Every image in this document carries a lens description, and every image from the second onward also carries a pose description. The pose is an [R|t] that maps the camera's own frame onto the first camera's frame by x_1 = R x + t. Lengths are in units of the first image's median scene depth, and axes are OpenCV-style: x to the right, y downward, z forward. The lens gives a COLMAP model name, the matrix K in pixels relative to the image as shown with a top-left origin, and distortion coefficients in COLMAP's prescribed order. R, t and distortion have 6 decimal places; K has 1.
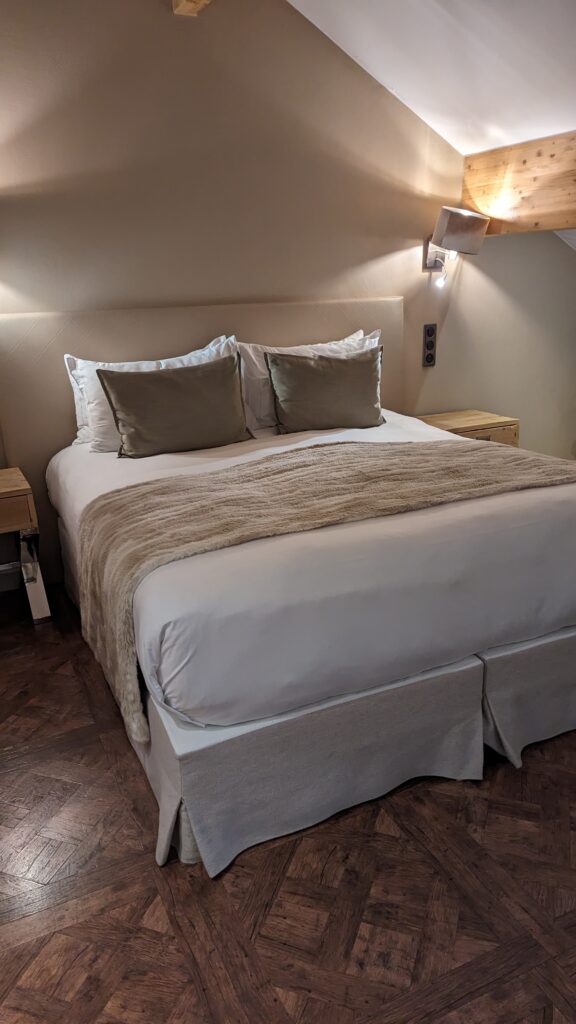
lens RADIAL K [[719.2, 0, 278.2], [0, 719.2, 508.2], [0, 0, 1]] dist [0.053872, -0.023261]
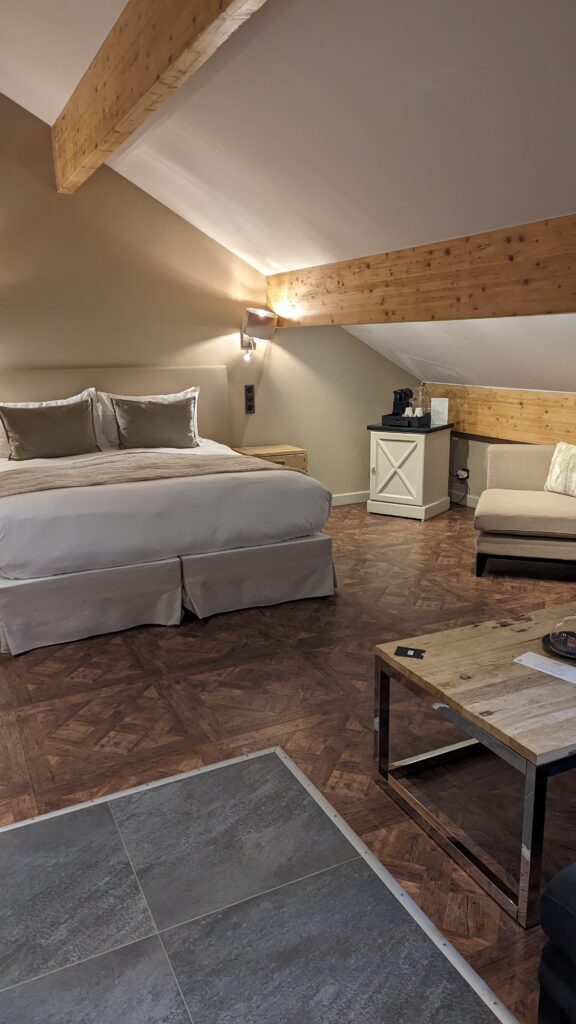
lens RADIAL K [[719.2, 0, 293.1], [0, 719.2, 517.9], [0, 0, 1]] dist [0.053872, -0.023261]
pose [[0.999665, 0.012456, 0.022674, 0.336064], [-0.010702, 0.997055, -0.075935, 0.154486], [-0.023553, 0.075667, 0.996855, -0.541031]]
